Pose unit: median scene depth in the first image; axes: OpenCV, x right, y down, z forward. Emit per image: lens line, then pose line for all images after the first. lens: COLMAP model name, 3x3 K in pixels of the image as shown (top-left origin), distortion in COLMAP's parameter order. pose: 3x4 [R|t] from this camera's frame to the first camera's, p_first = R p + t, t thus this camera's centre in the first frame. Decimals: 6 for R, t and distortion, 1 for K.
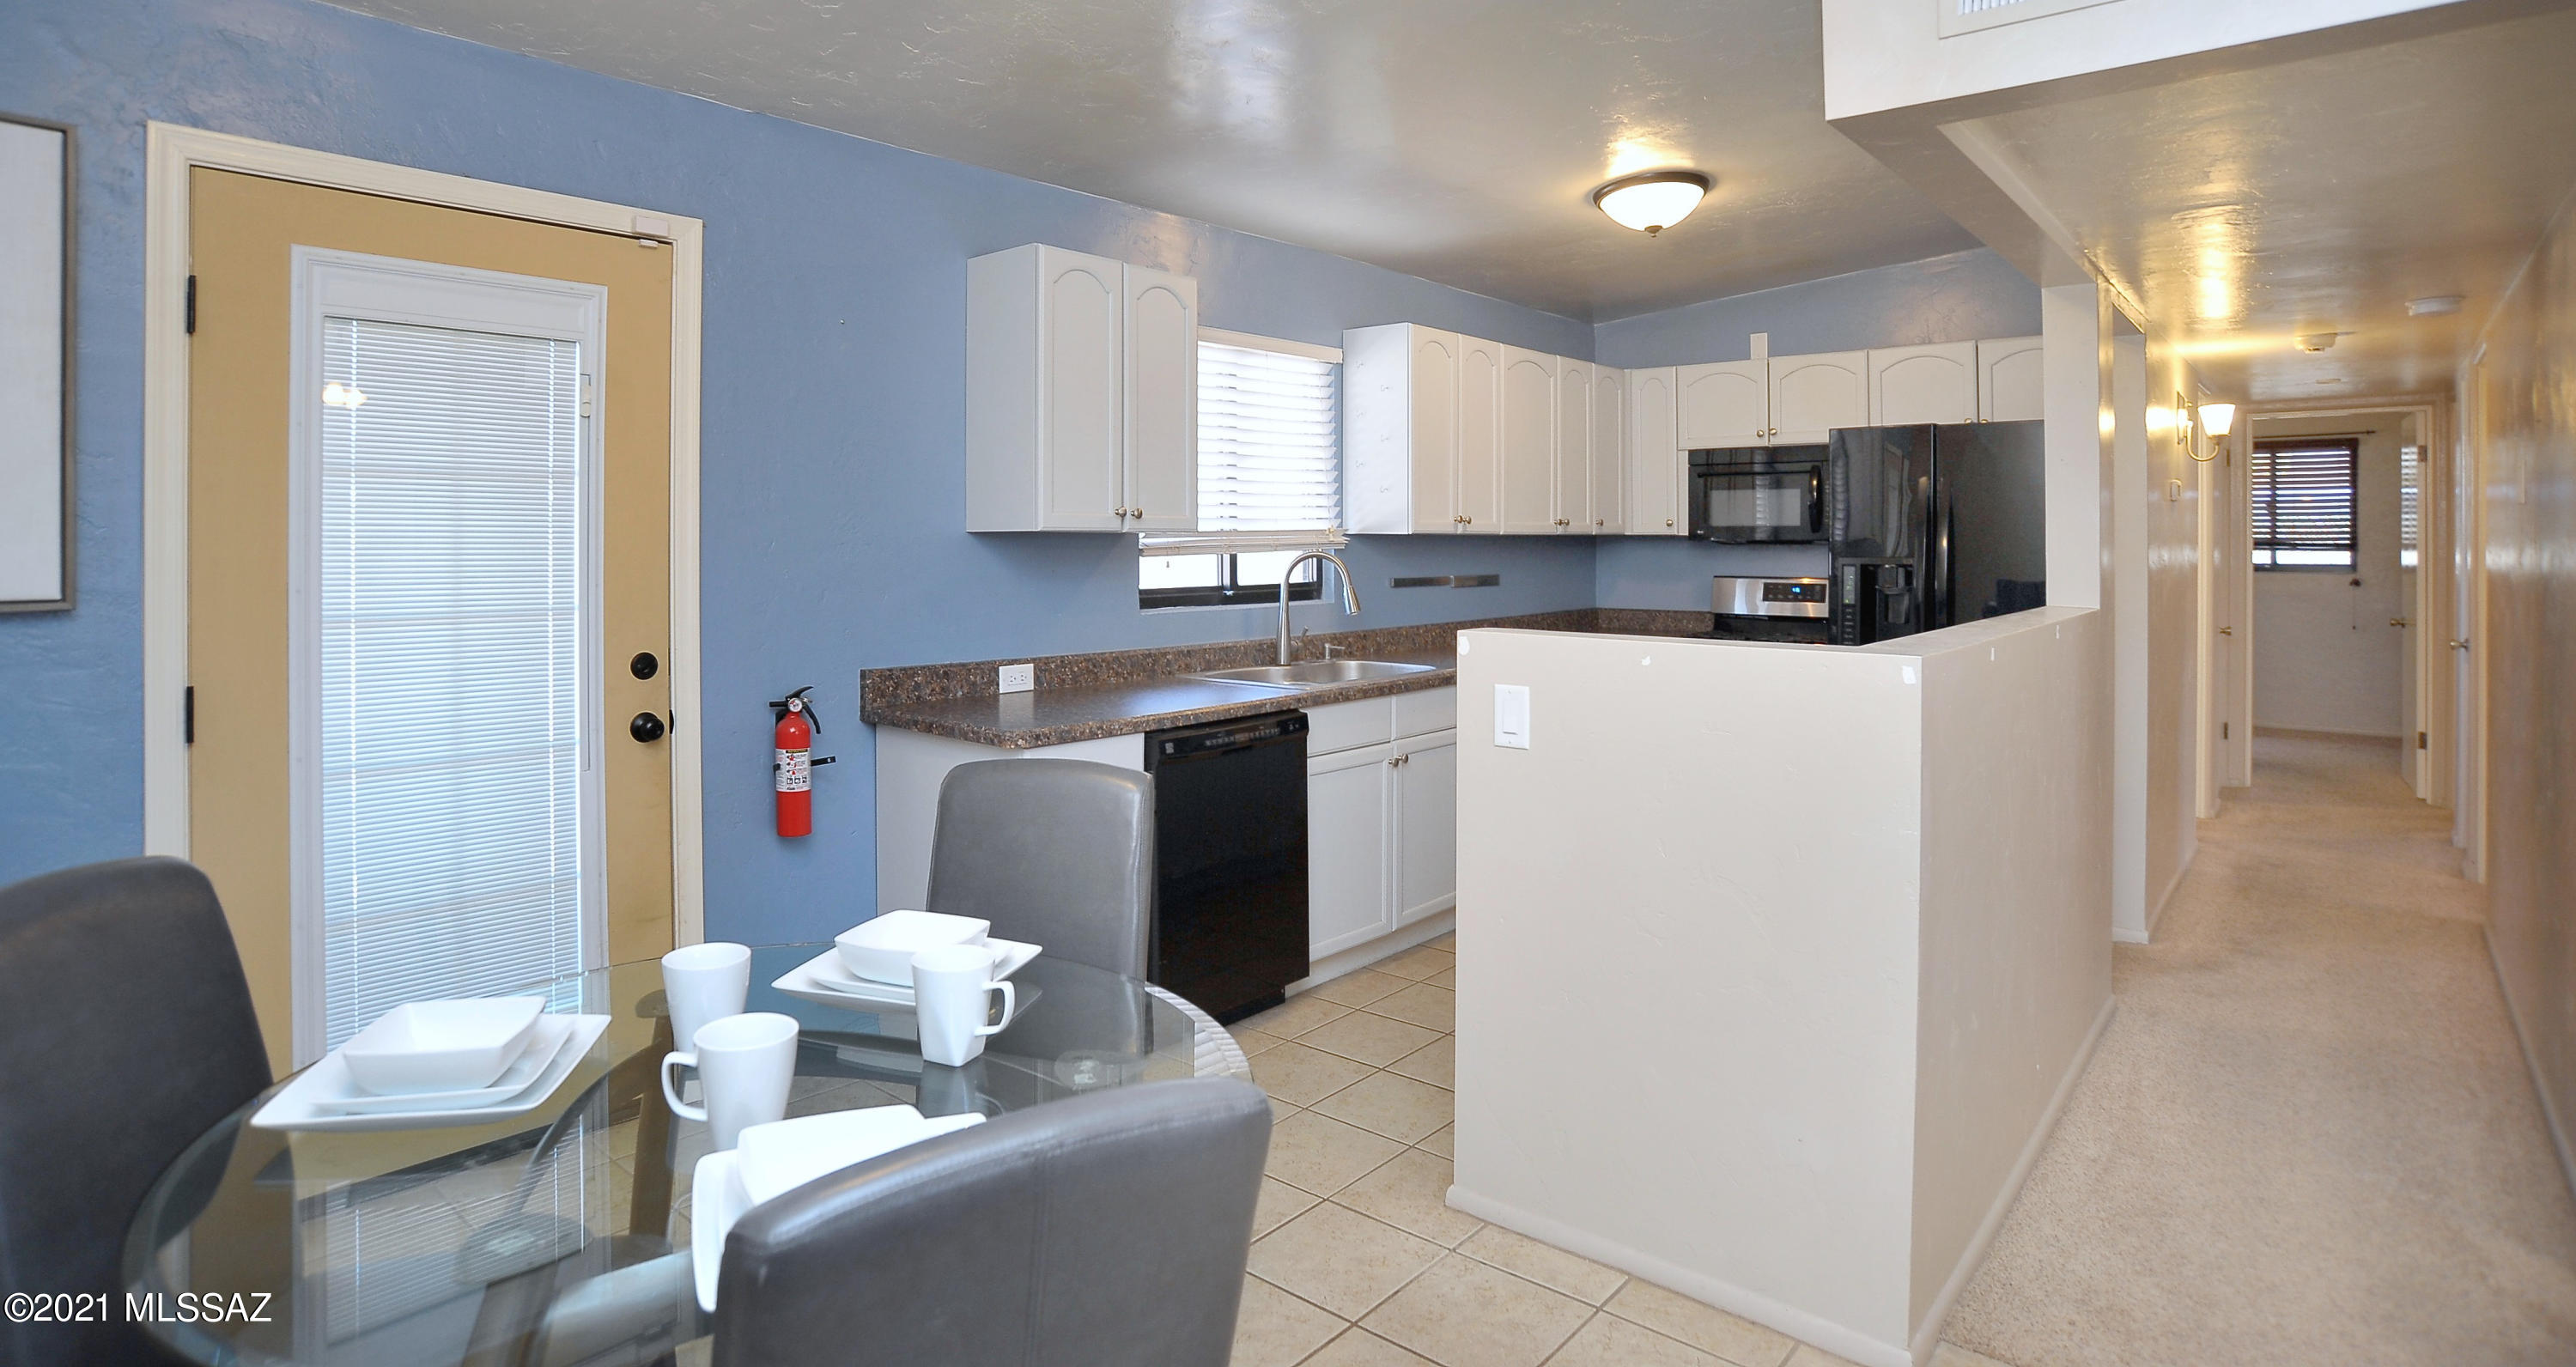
lens RADIAL K [[1316.3, 0, 1281.0], [0, 1316.3, 542.9], [0, 0, 1]] dist [-0.109926, 0.057510]
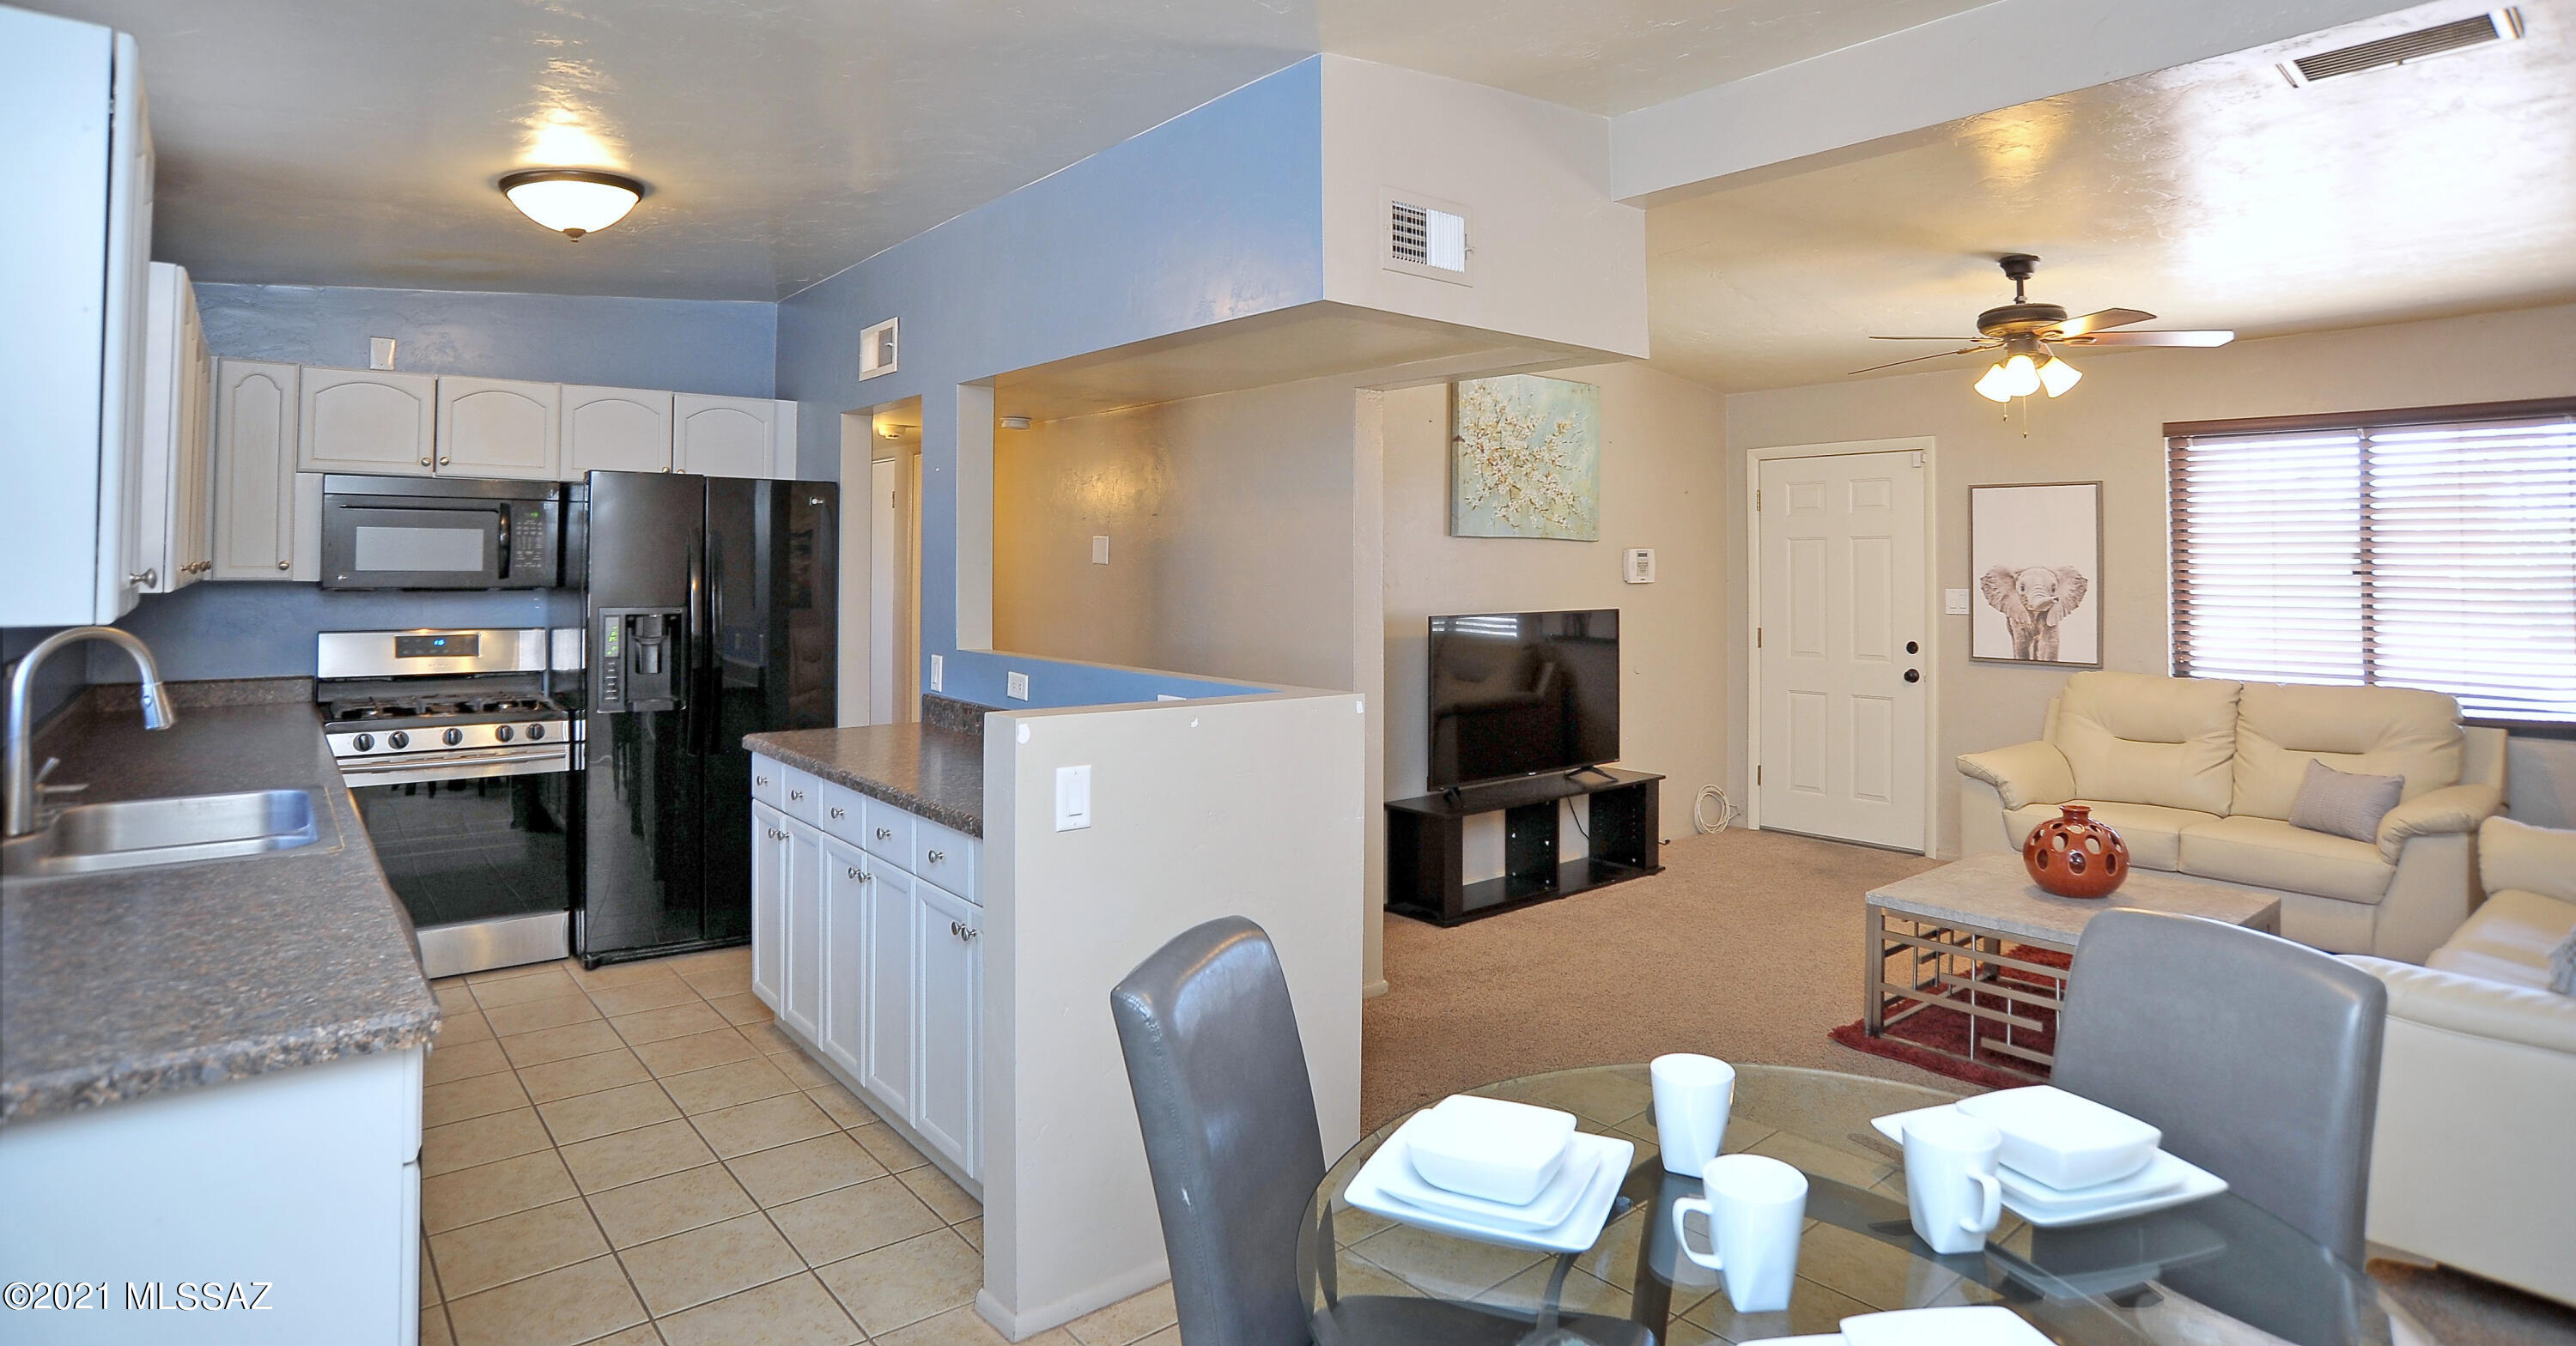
lens RADIAL K [[1315.0, 0, 1285.9], [0, 1315.0, 523.5], [0, 0, 1]] dist [-0.105664, 0.052289]
pose [[0.168930, 0.029974, 0.985172, -0.399627], [-0.003427, 0.999549, -0.029824, -0.023646], [-0.985622, 0.001662, 0.168956, 0.348345]]
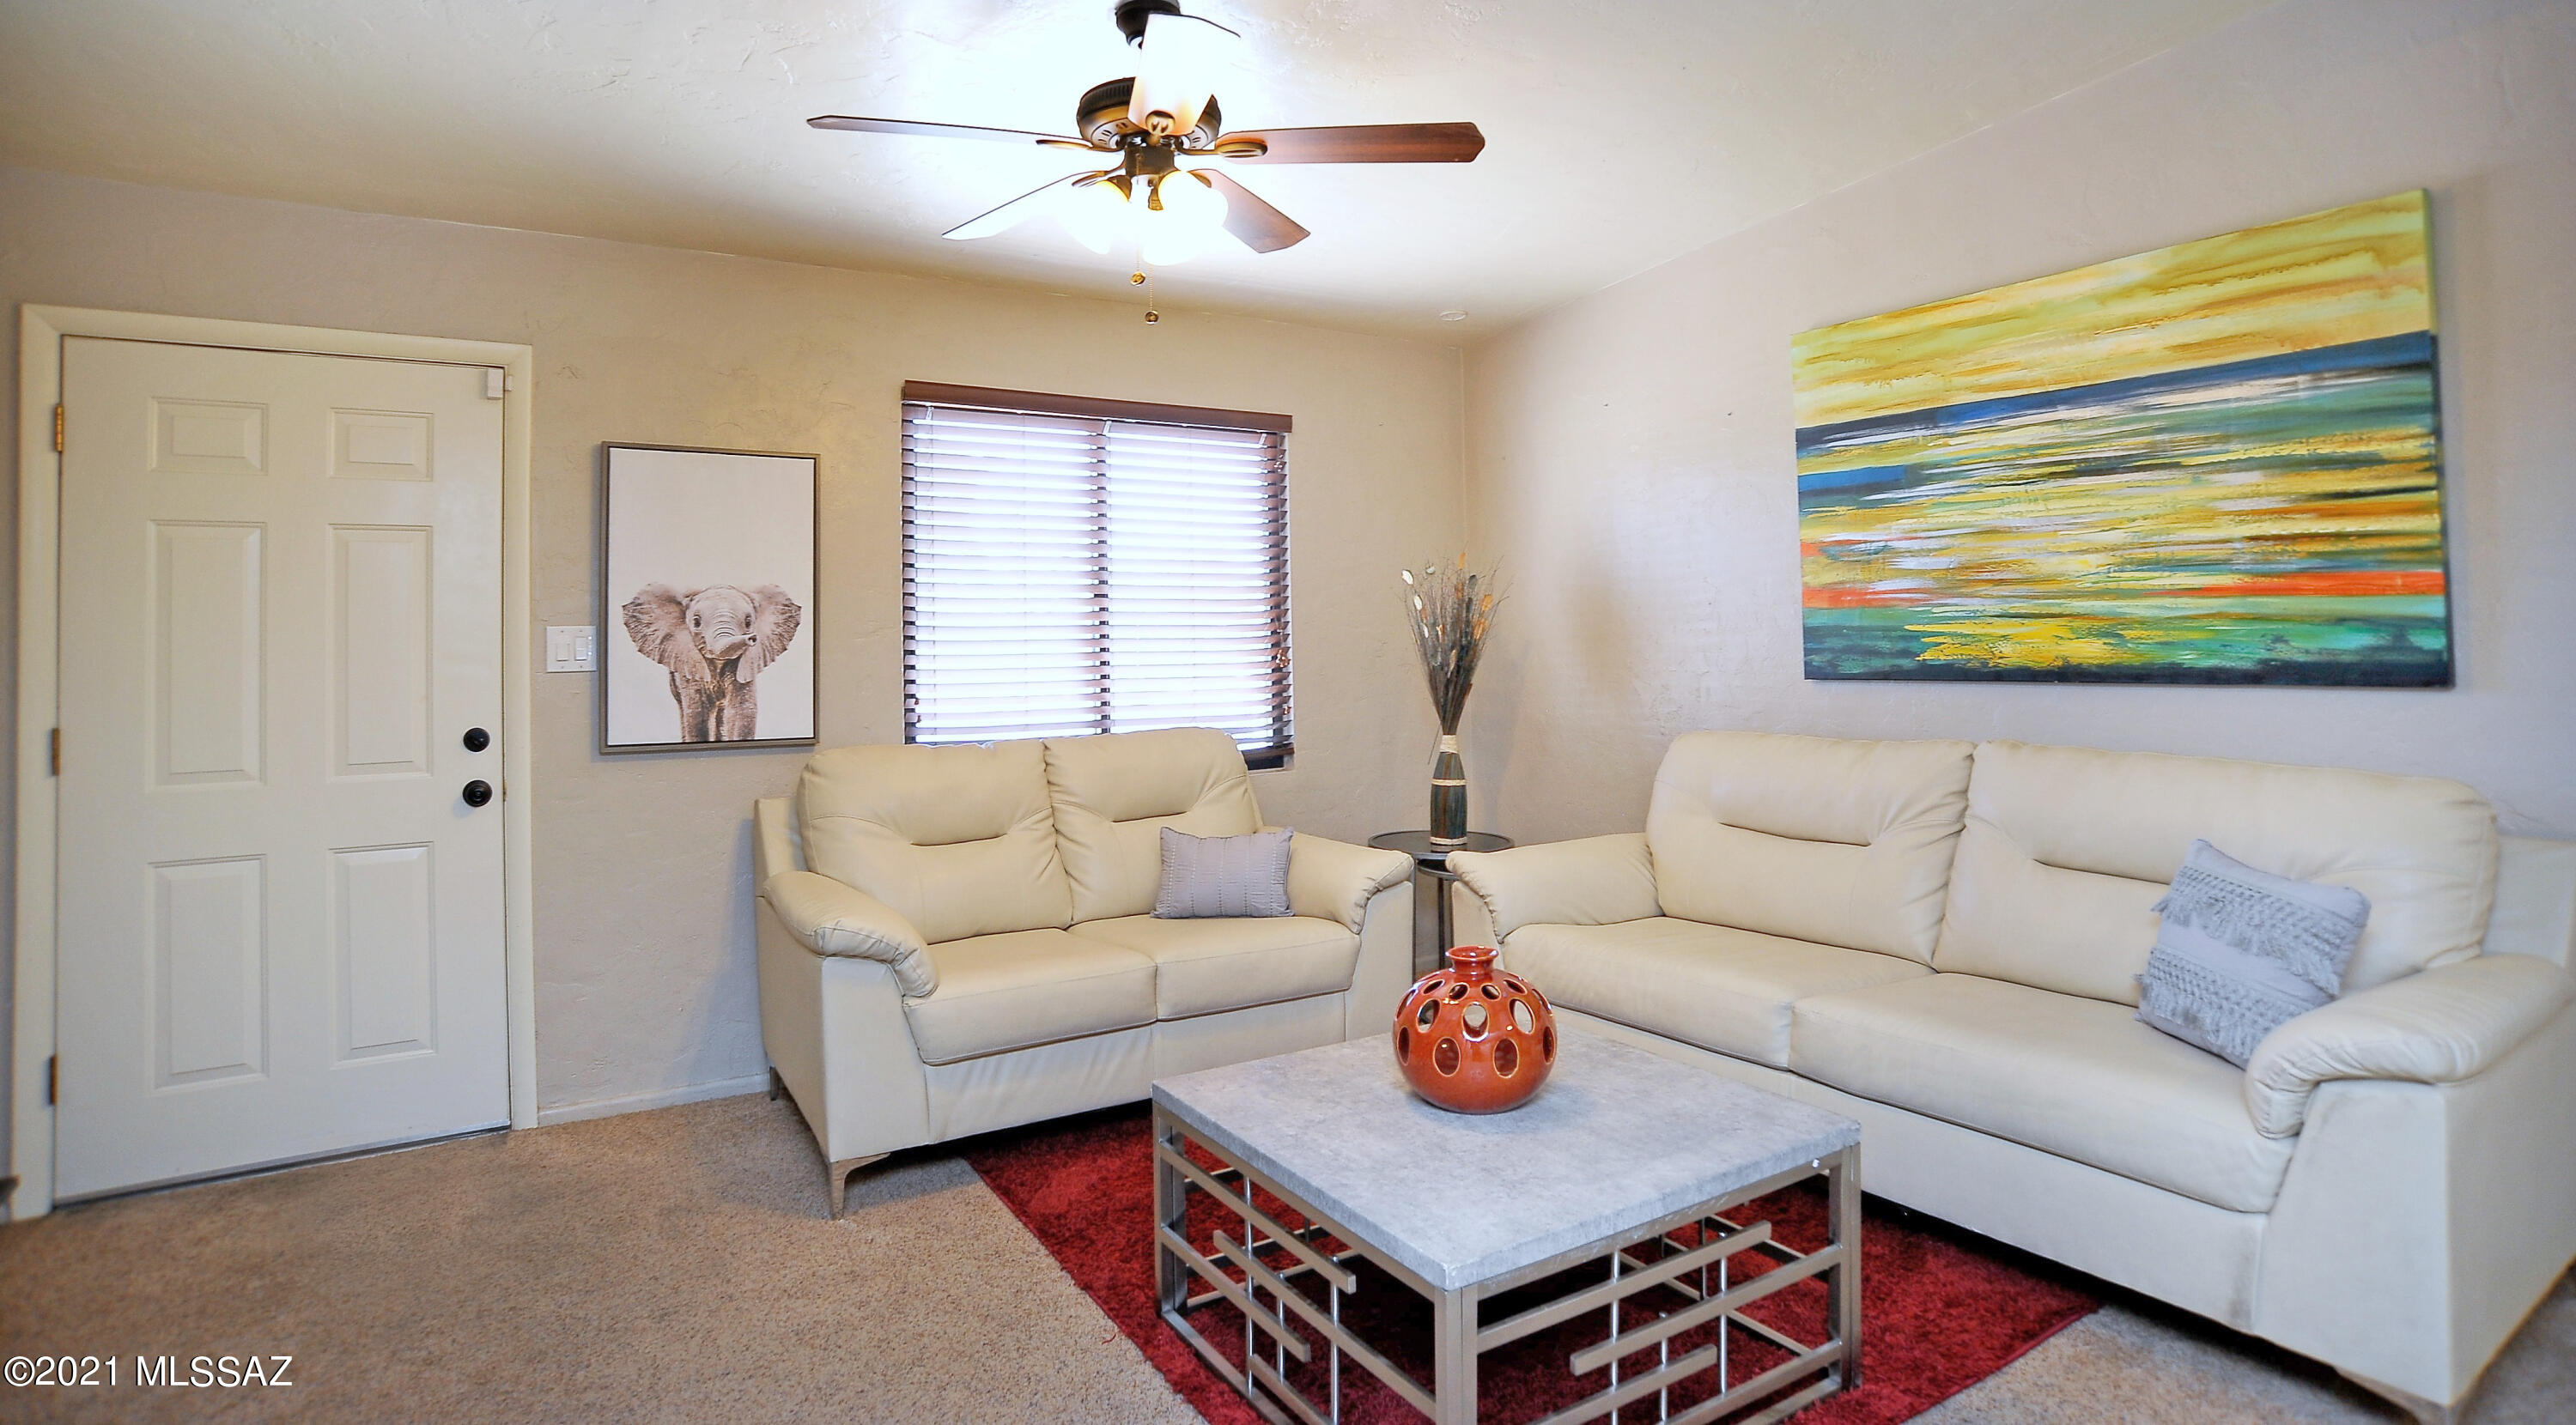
lens RADIAL K [[1306.5, 0, 1276.2], [0, 1306.5, 600.8], [0, 0, 1]] dist [-0.113967, 0.054945]
pose [[-0.956741, 0.025657, 0.289807, 0.391170], [0.017967, 0.999413, -0.029164, 0.014281], [-0.290385, -0.022696, -0.956641, 0.461323]]
